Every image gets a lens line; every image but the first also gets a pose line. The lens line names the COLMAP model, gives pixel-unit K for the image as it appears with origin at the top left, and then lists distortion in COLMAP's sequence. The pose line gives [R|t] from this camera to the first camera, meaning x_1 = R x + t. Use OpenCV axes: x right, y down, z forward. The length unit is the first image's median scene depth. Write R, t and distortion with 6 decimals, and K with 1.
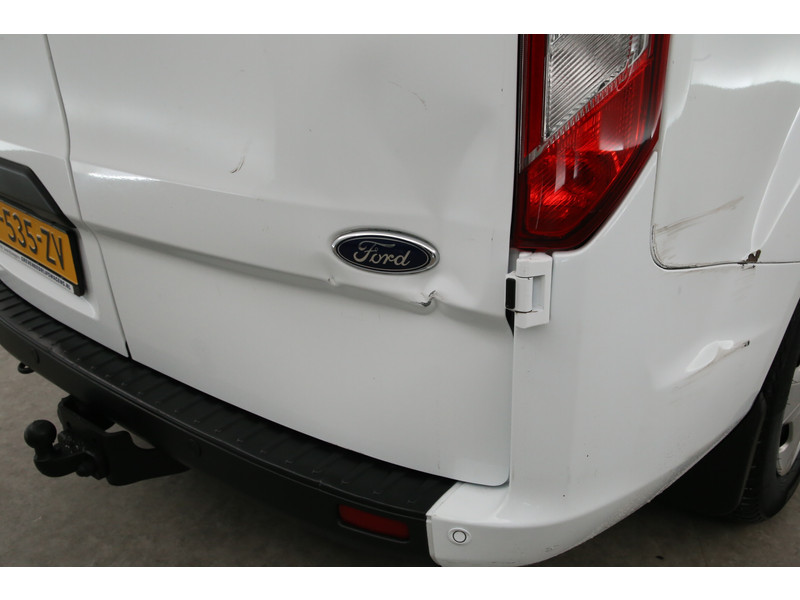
lens RADIAL K [[711.2, 0, 400.0], [0, 711.2, 300.0], [0, 0, 1]] dist [-0.003690, 0.008834]
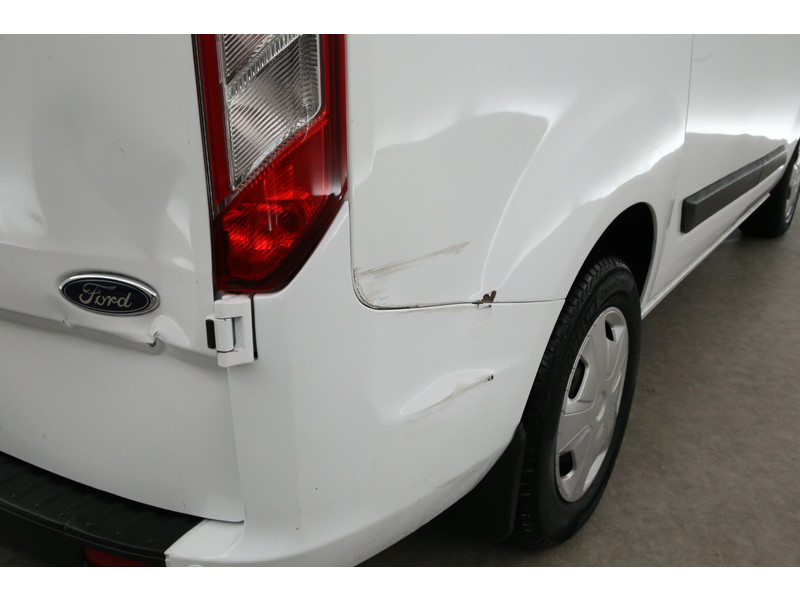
lens RADIAL K [[711.2, 0, 400.0], [0, 711.2, 300.0], [0, 0, 1]] dist [-0.003690, 0.008834]
pose [[0.993360, -0.003141, 0.115001, 0.277767], [0.009018, 0.998677, -0.050623, -0.003287], [-0.114689, 0.051324, 0.992075, -0.062564]]
